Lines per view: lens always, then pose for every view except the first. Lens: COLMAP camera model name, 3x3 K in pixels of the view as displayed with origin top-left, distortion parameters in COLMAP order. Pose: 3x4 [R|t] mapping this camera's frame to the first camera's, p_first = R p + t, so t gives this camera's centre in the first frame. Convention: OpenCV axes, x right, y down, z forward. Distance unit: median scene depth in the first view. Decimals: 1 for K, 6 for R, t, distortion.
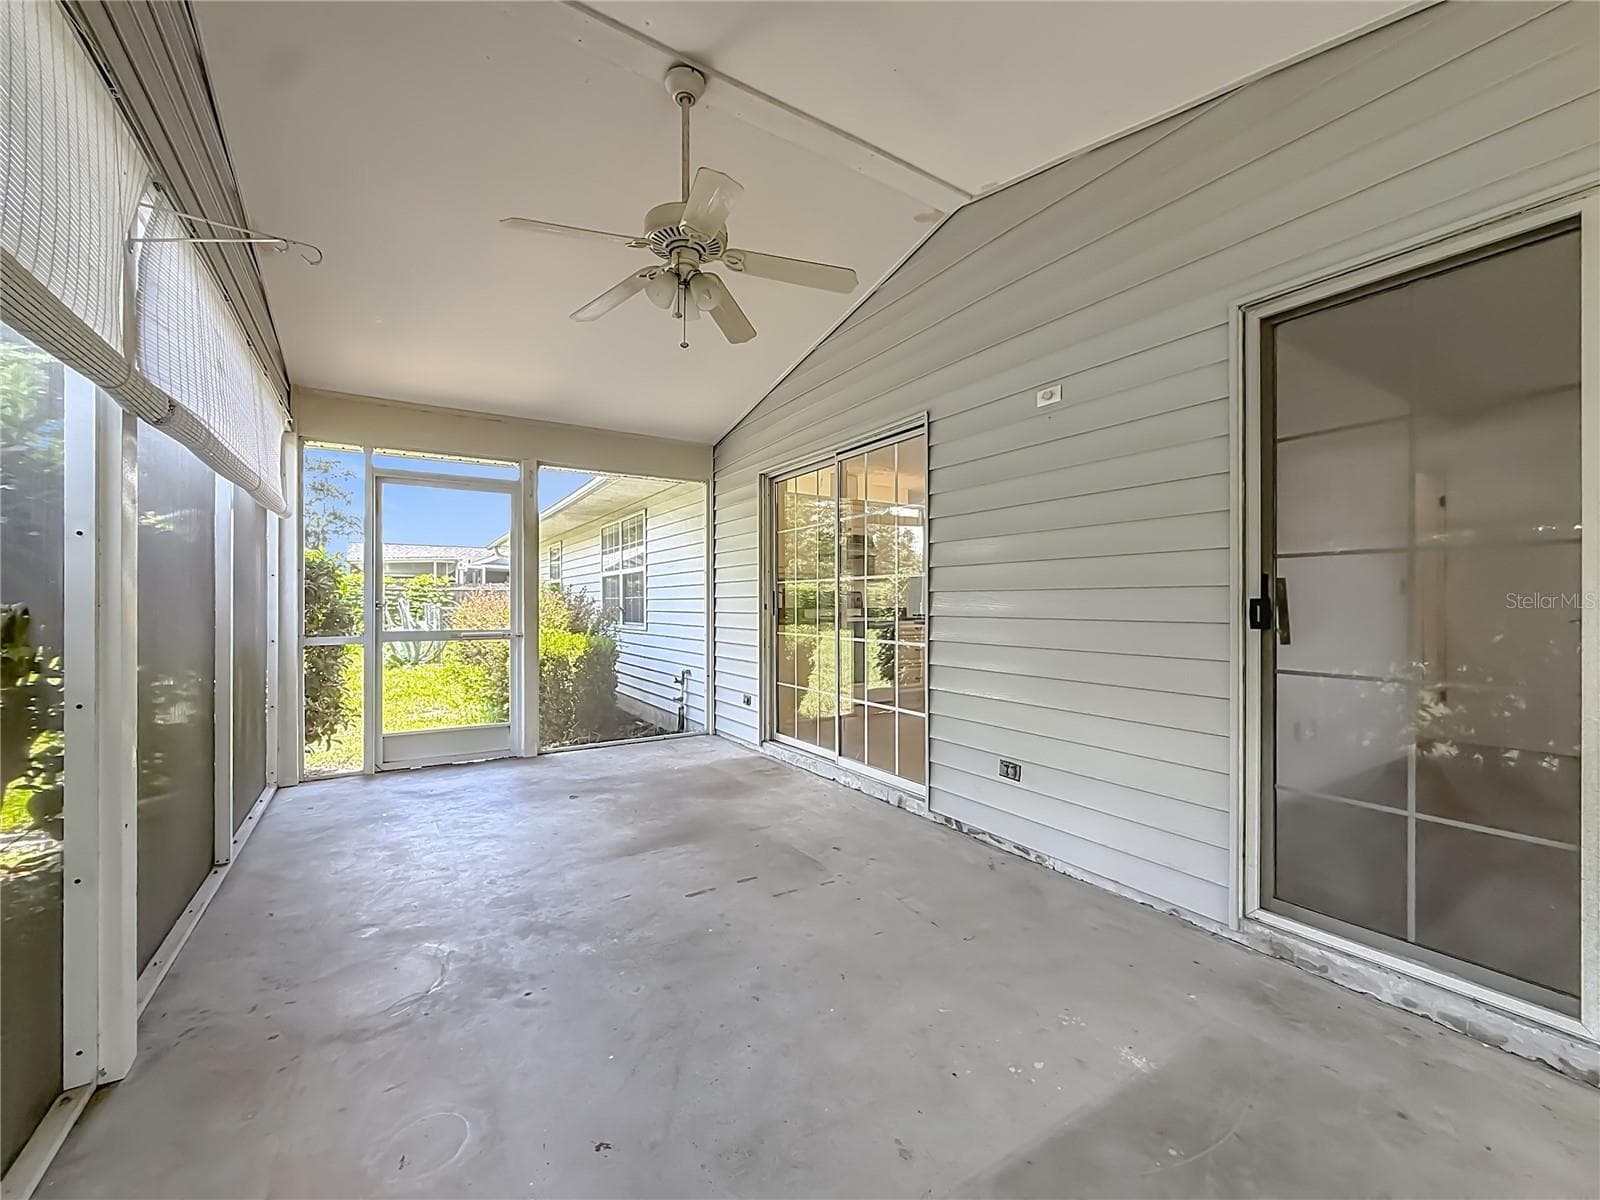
lens RADIAL K [[645.6, 0, 789.6], [0, 645.6, 603.5], [0, 0, 1]] dist [0.002589, 0.000111]
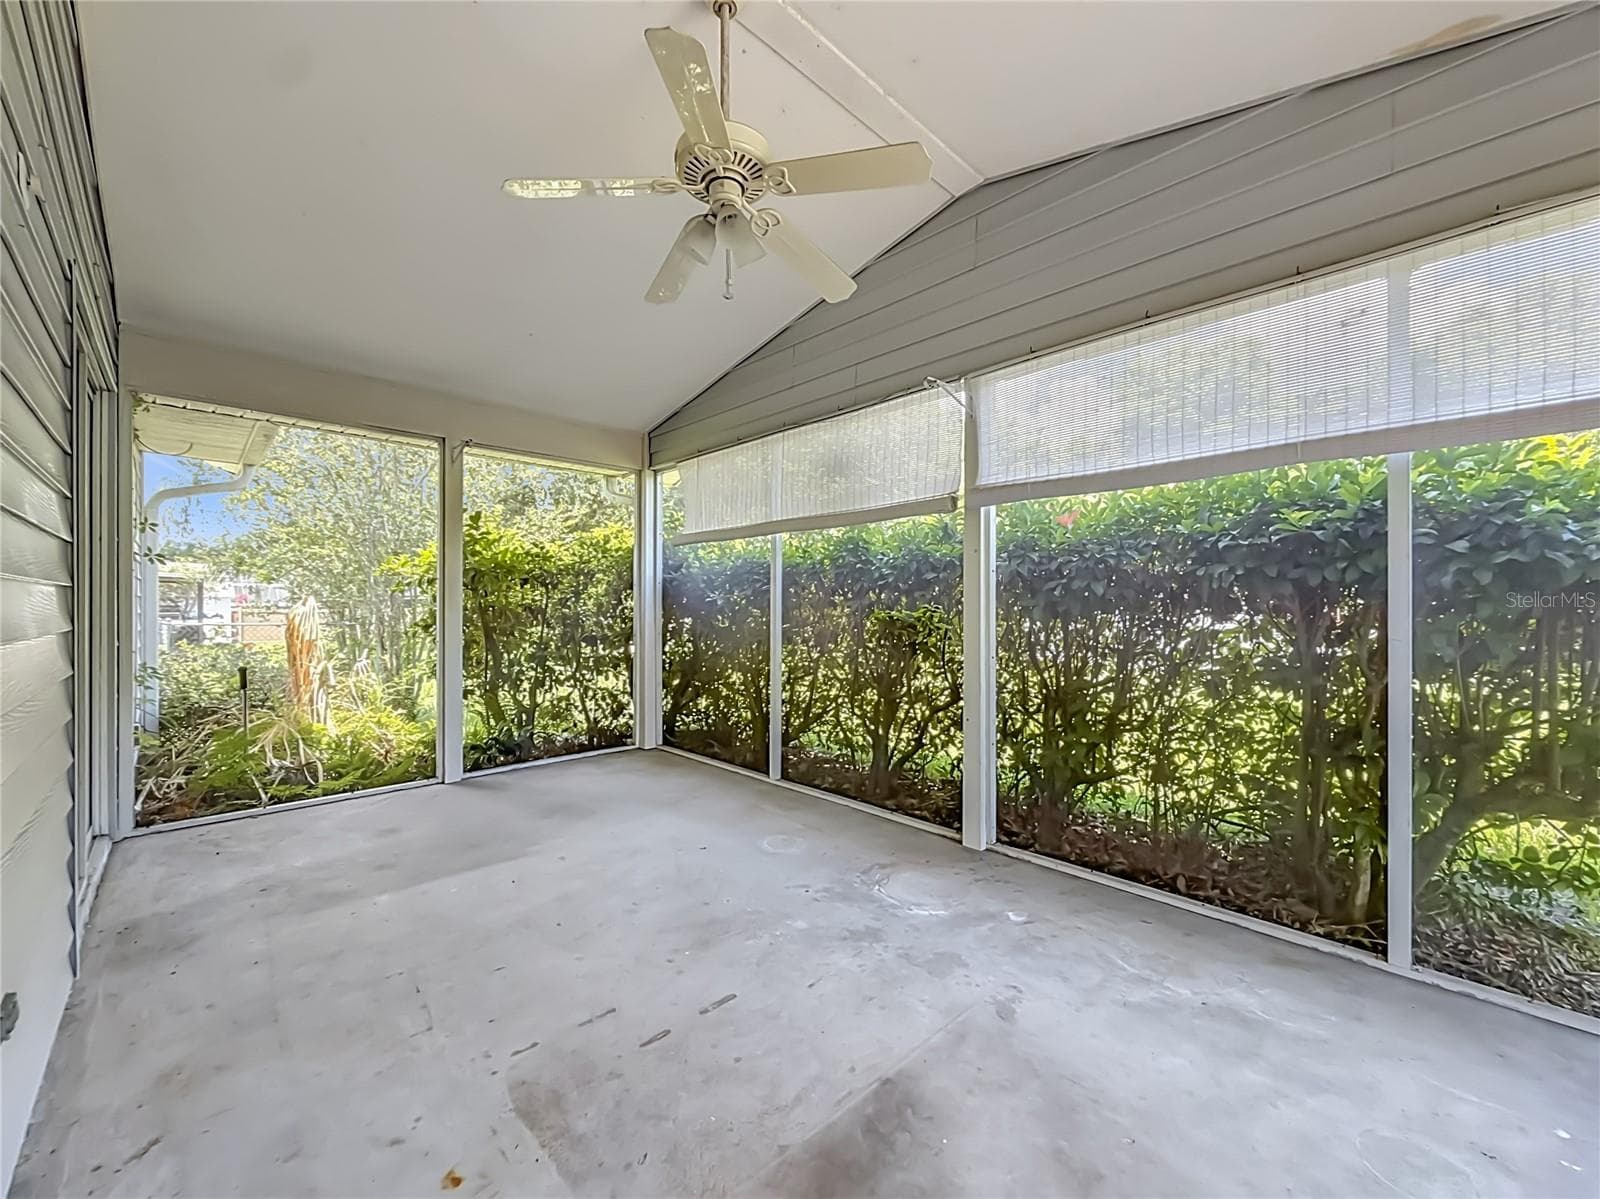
lens RADIAL K [[645.6, 0, 797.2], [0, 645.6, 598.9], [0, 0, 1]] dist [0.002589, 0.000111]
pose [[-0.977387, -0.002065, -0.211448, -0.061918], [-0.000456, 0.999971, -0.007657, -0.002398], [0.211458, -0.007388, -0.977359, 1.542223]]
